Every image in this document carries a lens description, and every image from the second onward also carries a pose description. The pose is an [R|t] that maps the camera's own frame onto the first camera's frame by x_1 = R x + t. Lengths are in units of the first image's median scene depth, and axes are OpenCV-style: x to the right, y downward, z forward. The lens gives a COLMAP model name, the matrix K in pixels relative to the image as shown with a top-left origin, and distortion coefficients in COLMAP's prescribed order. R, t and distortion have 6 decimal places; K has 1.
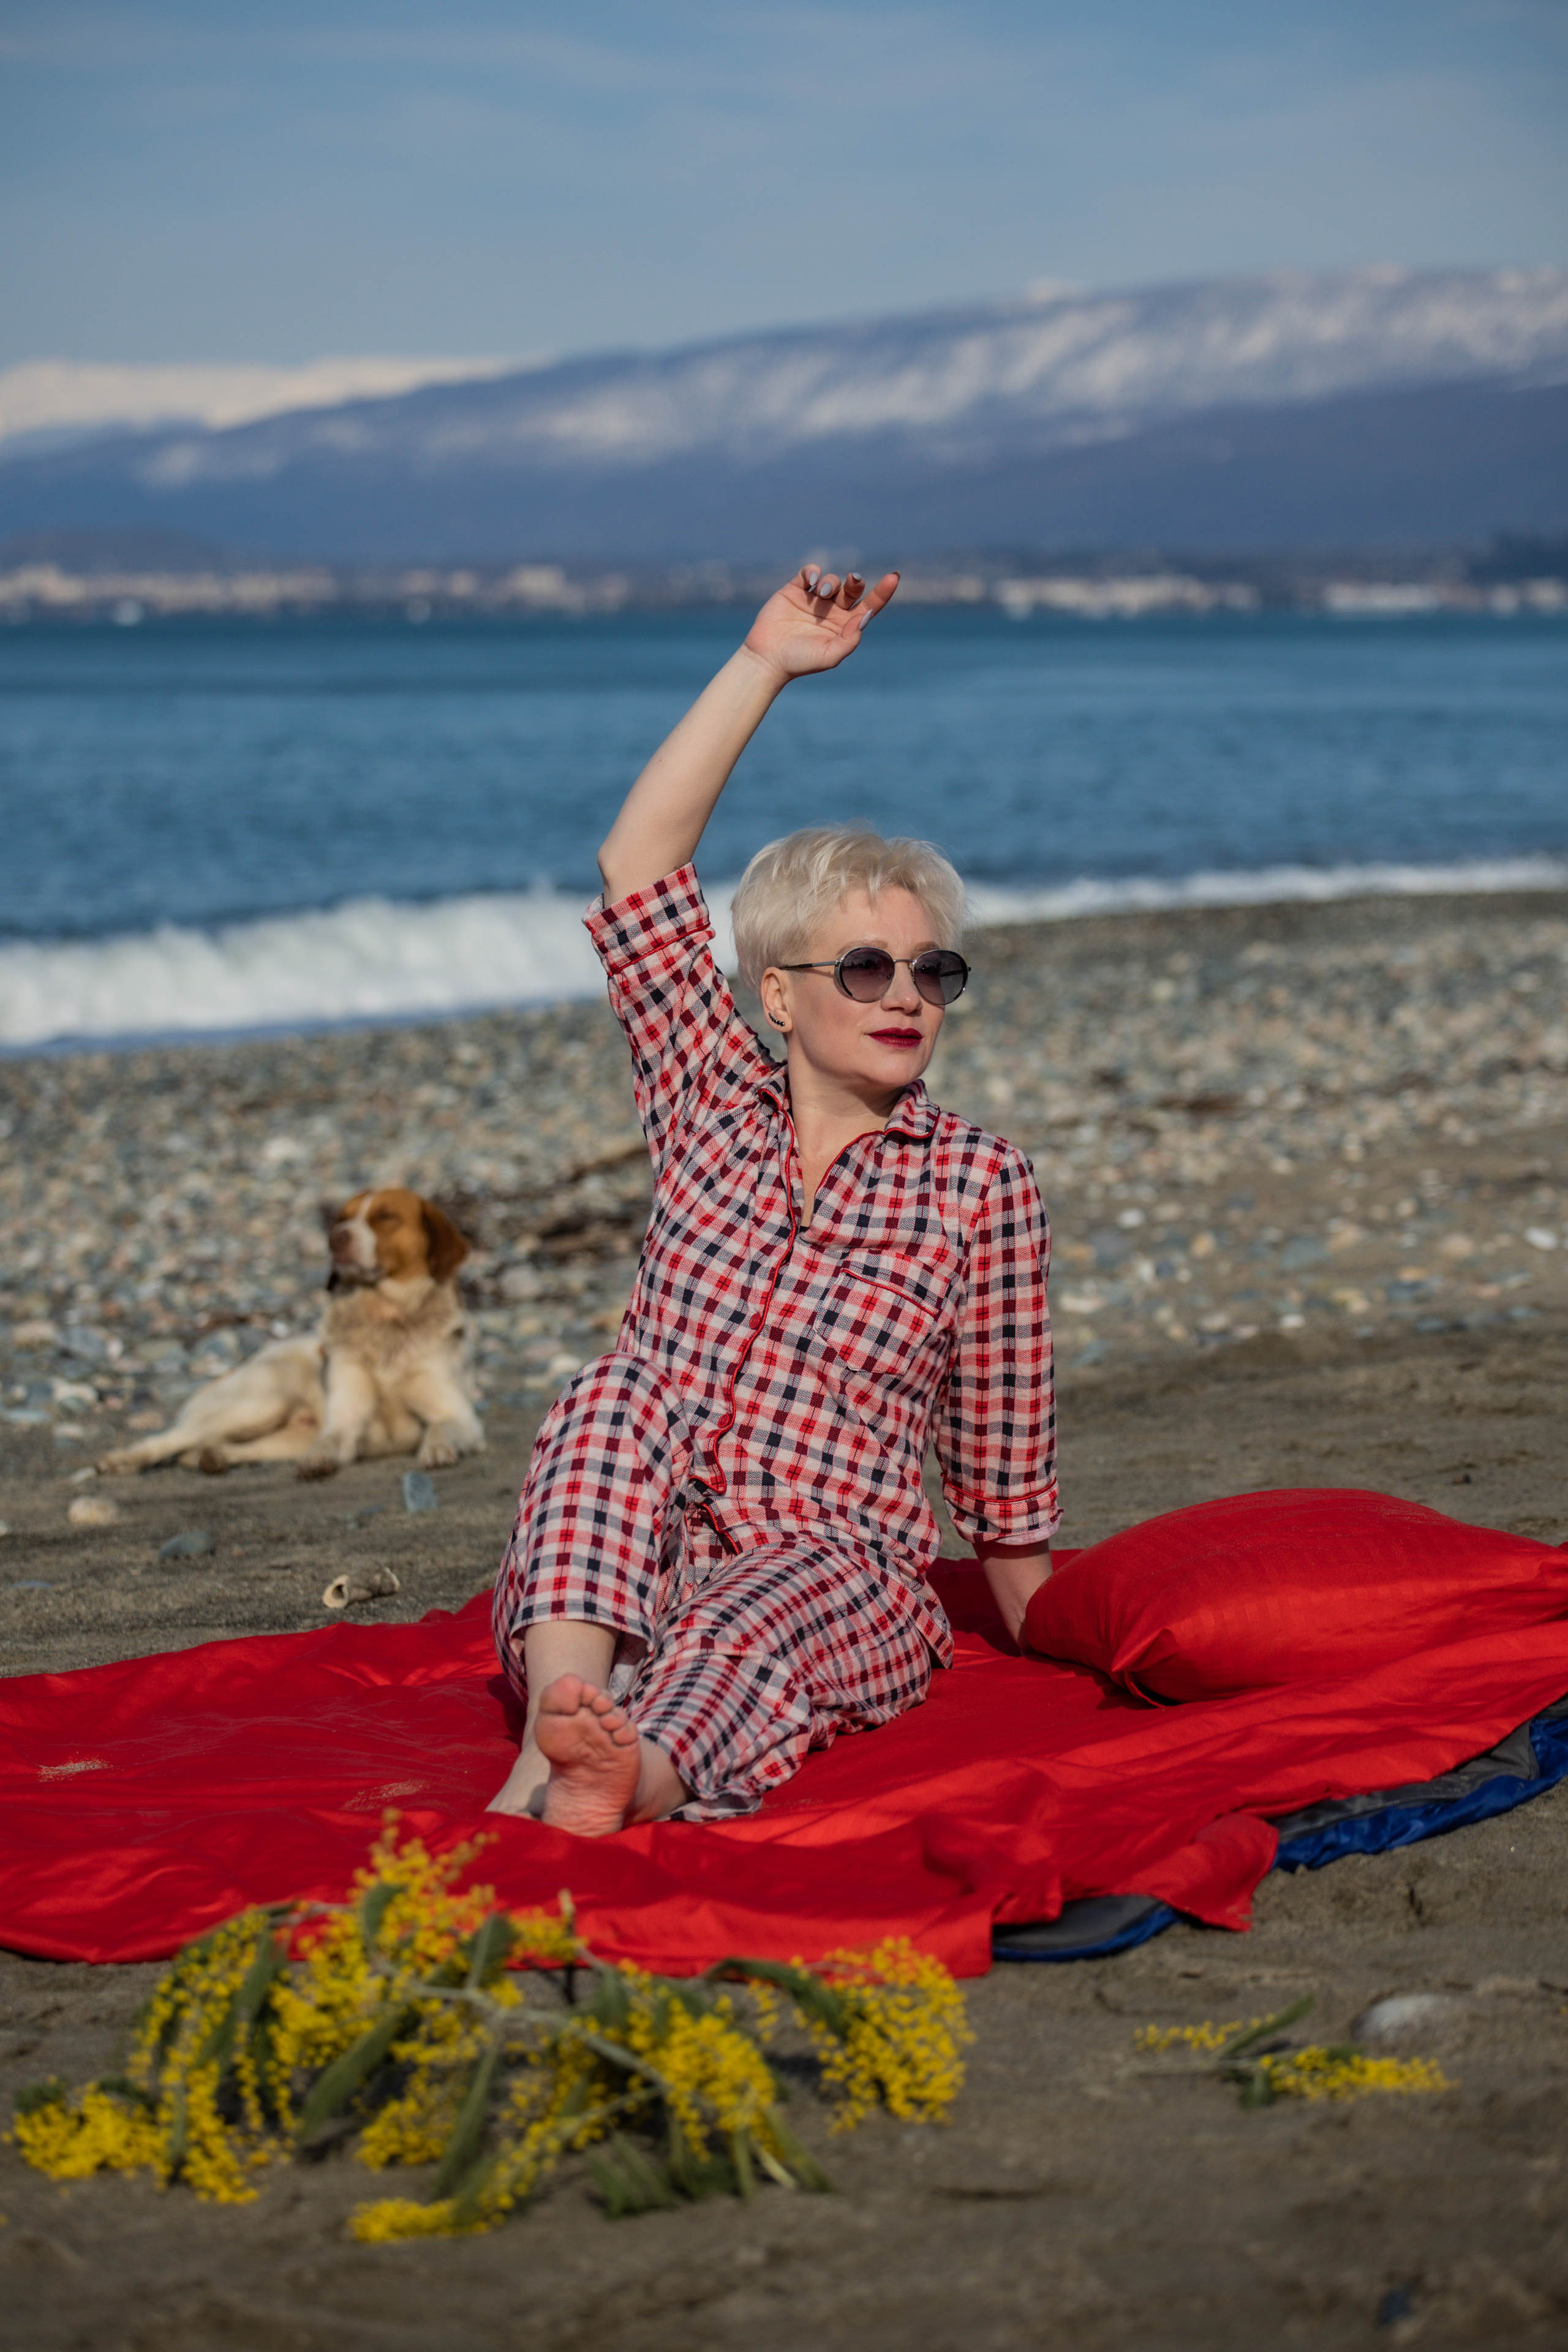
lens RADIAL K [[6857.6, 0, 802.0], [0, 6857.6, 1170.9], [0, 0, 1]] dist [-0.112170, 0.000000]
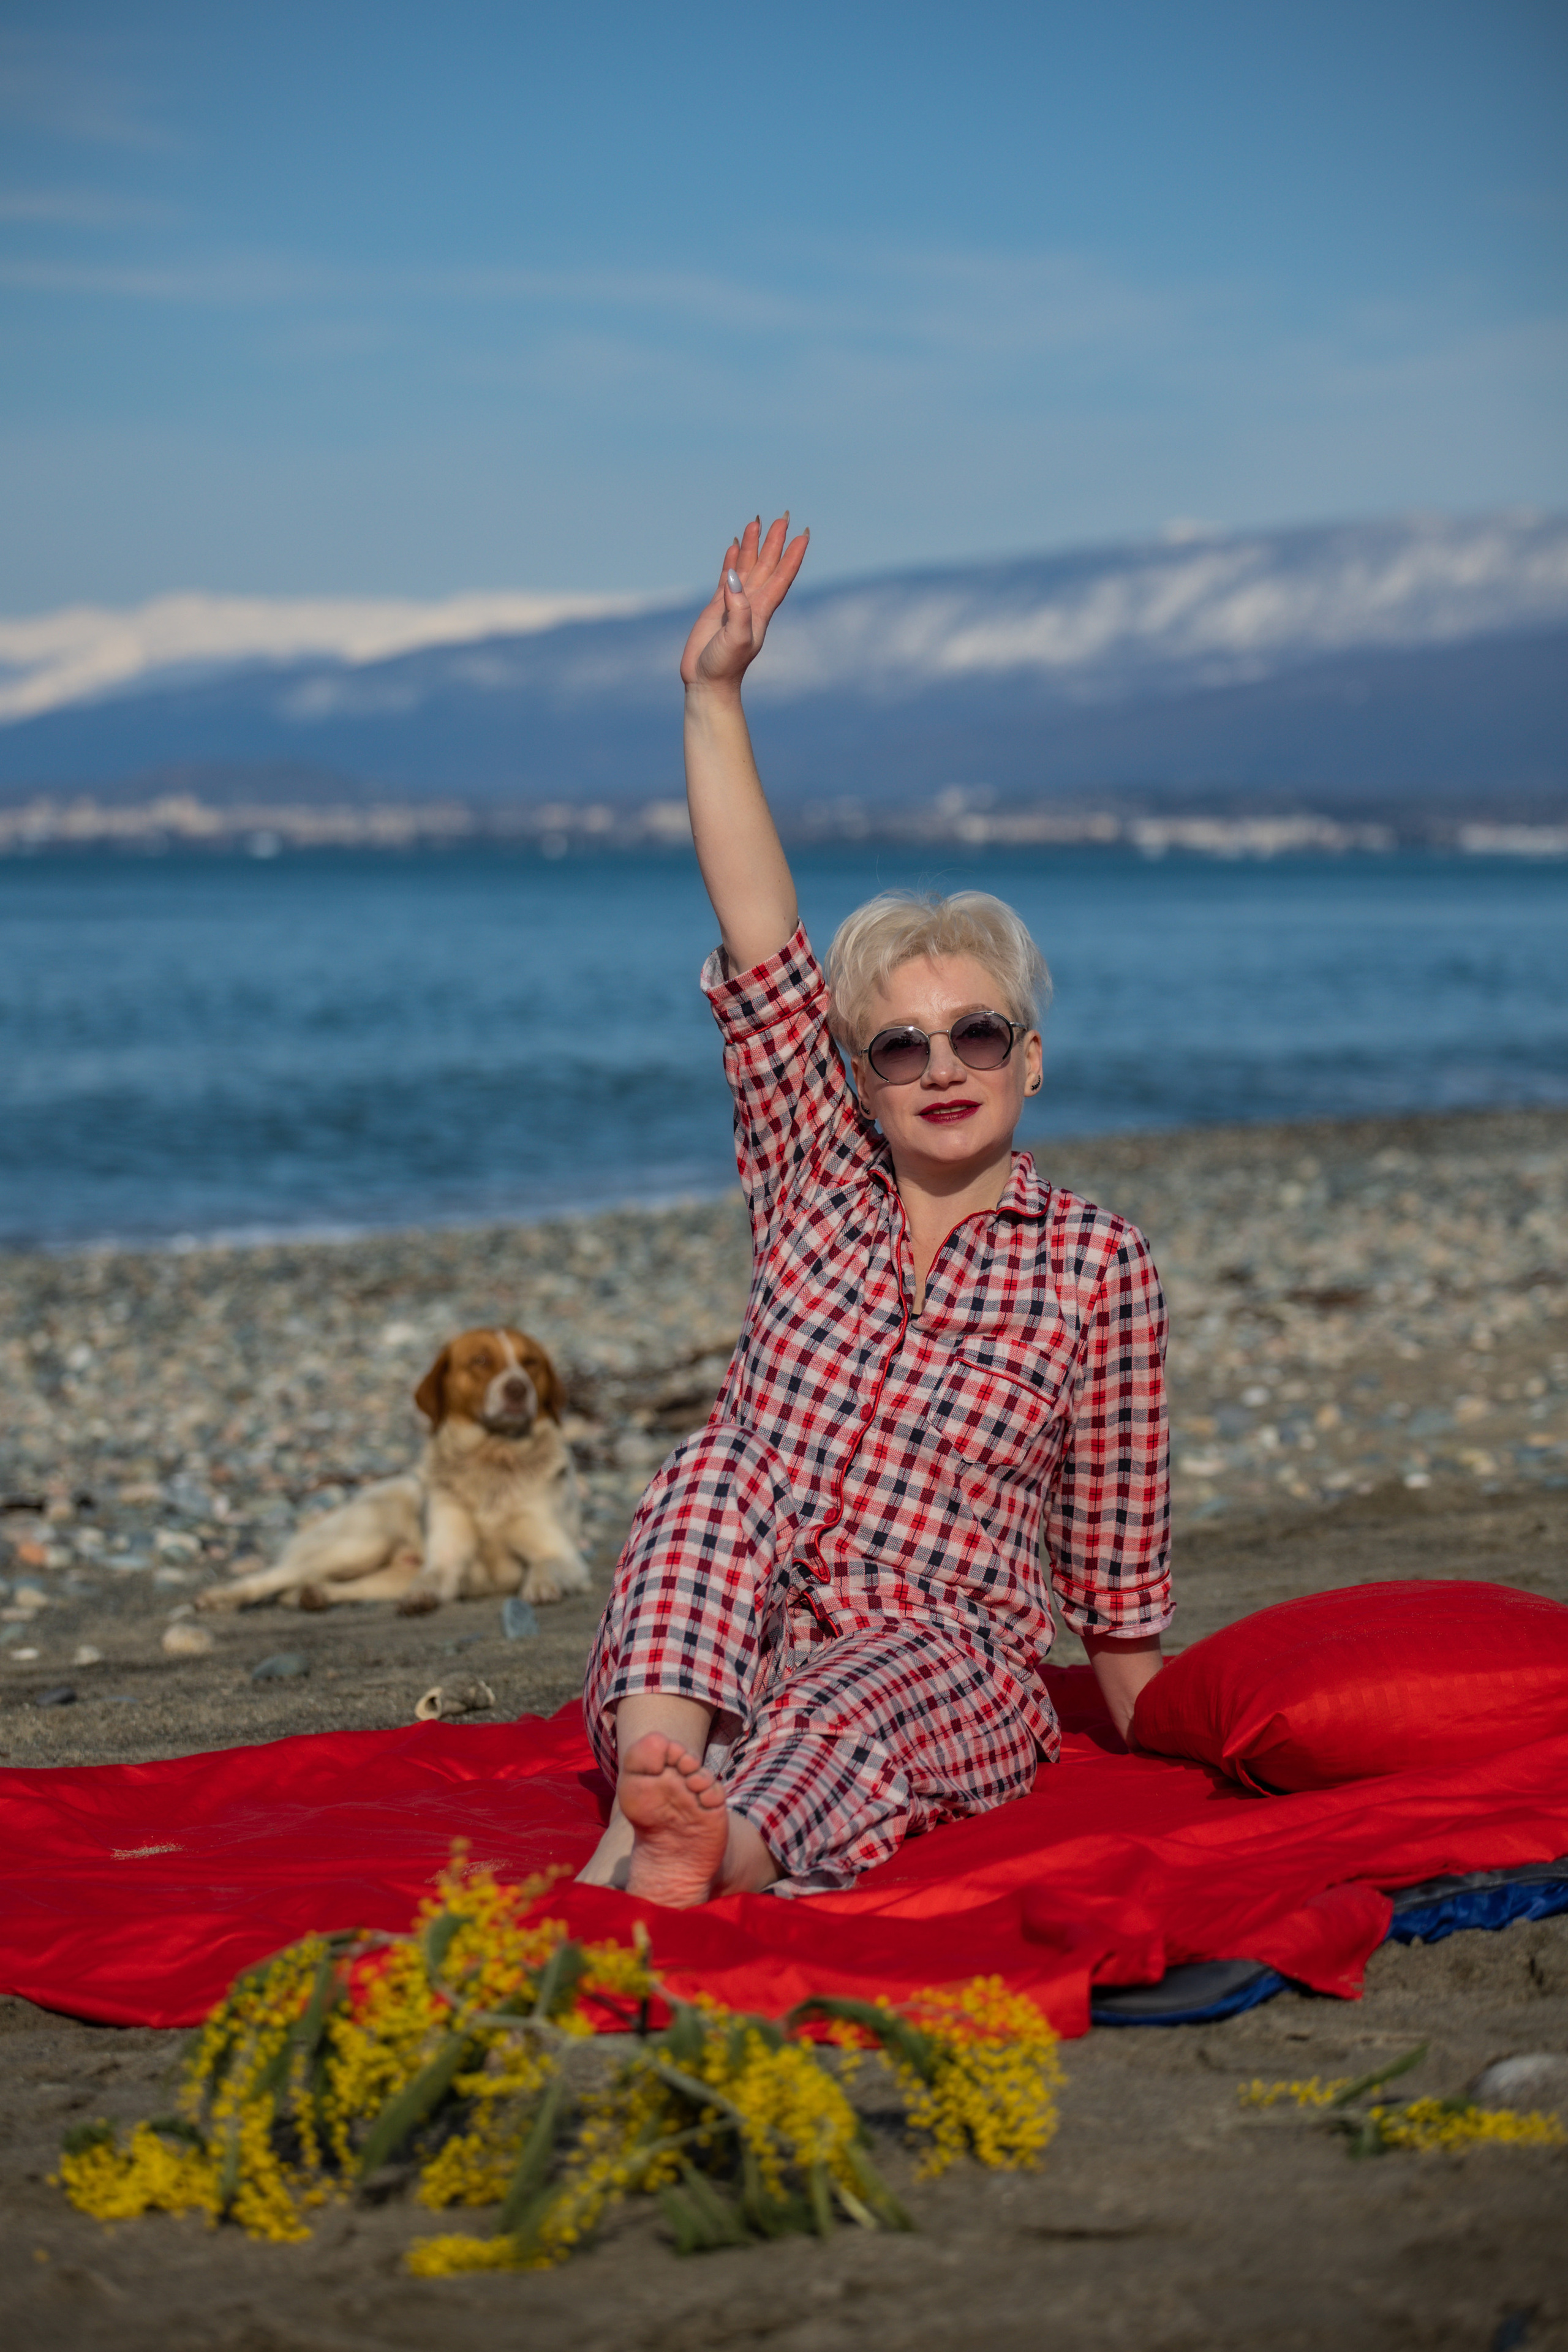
lens RADIAL K [[6823.4, 0, 773.3], [0, 6823.4, 1182.1], [0, 0, 1]] dist [-0.155030, 0.000000]
pose [[0.999641, 0.011777, -0.024081, 0.003941], [-0.012669, 0.999227, -0.037220, 0.027192], [0.023624, 0.037511, 0.999017, 0.037813]]
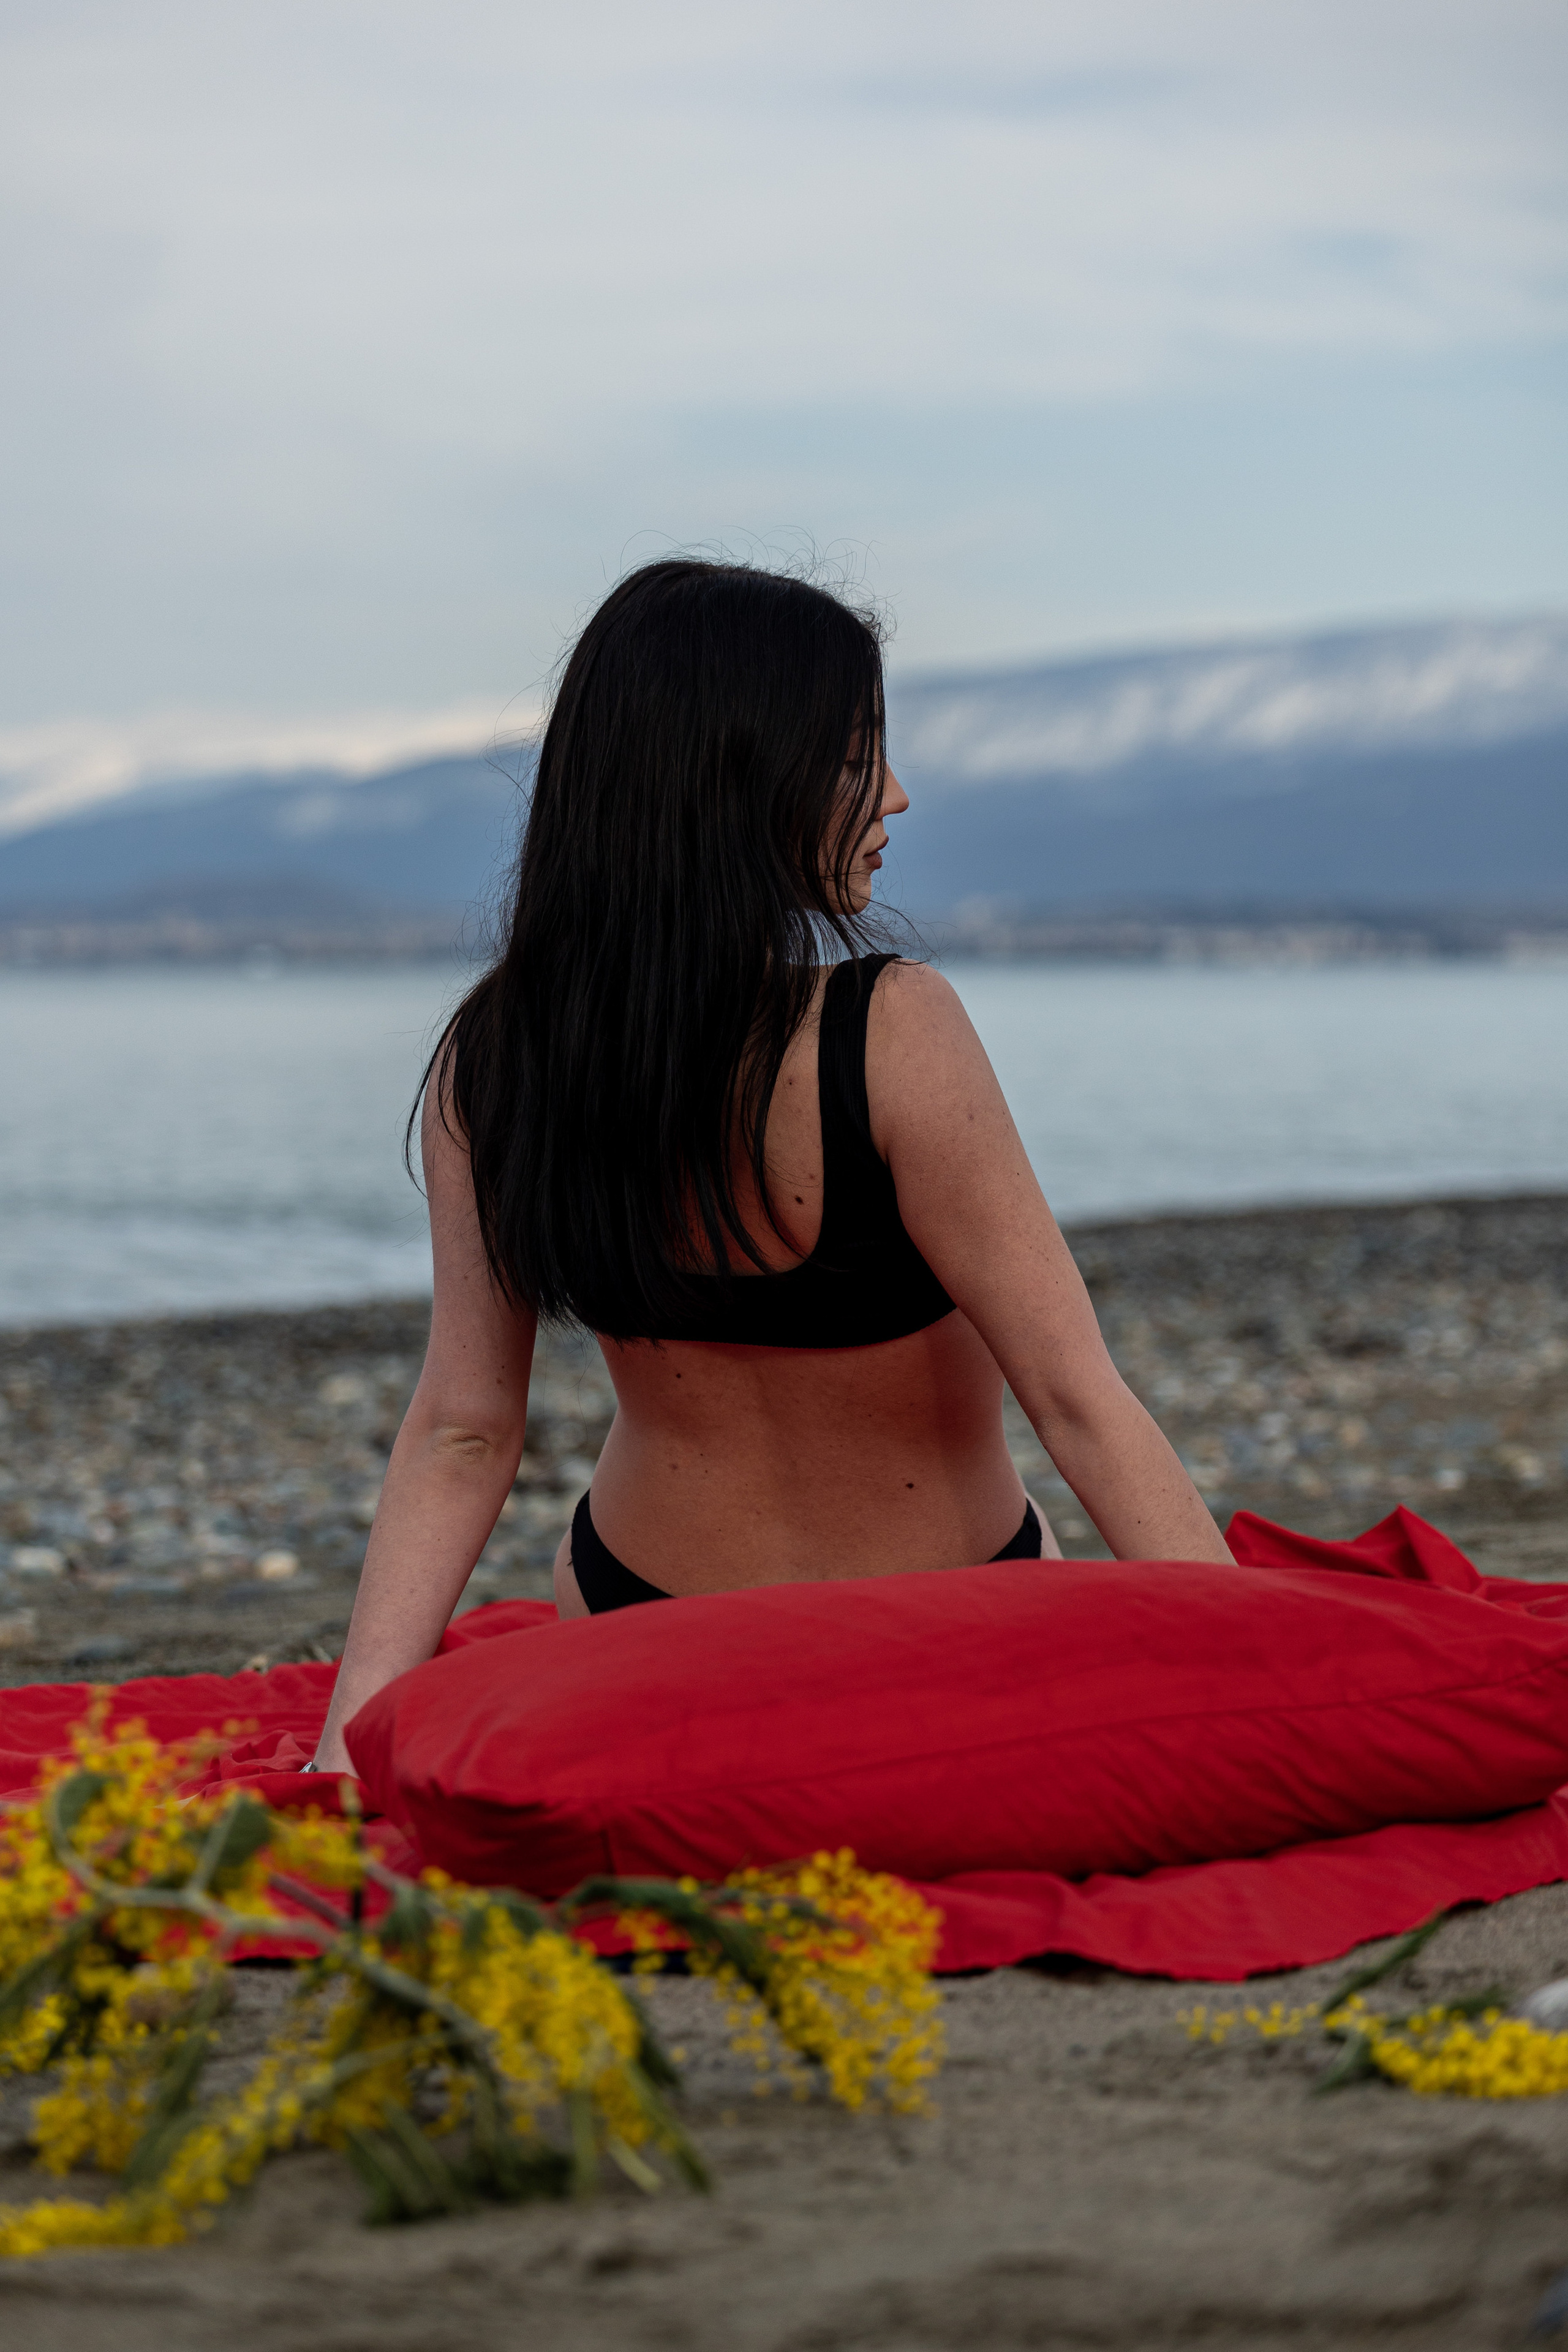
lens RADIAL K [[6857.6, 0, 792.8], [0, 6857.6, 1191.3], [0, 0, 1]] dist [-0.112170, 0.000000]
pose [[0.999599, 0.007076, -0.027427, 0.020428], [-0.008772, 0.998024, -0.062222, 0.064942], [0.026933, 0.062438, 0.997685, 0.231212]]
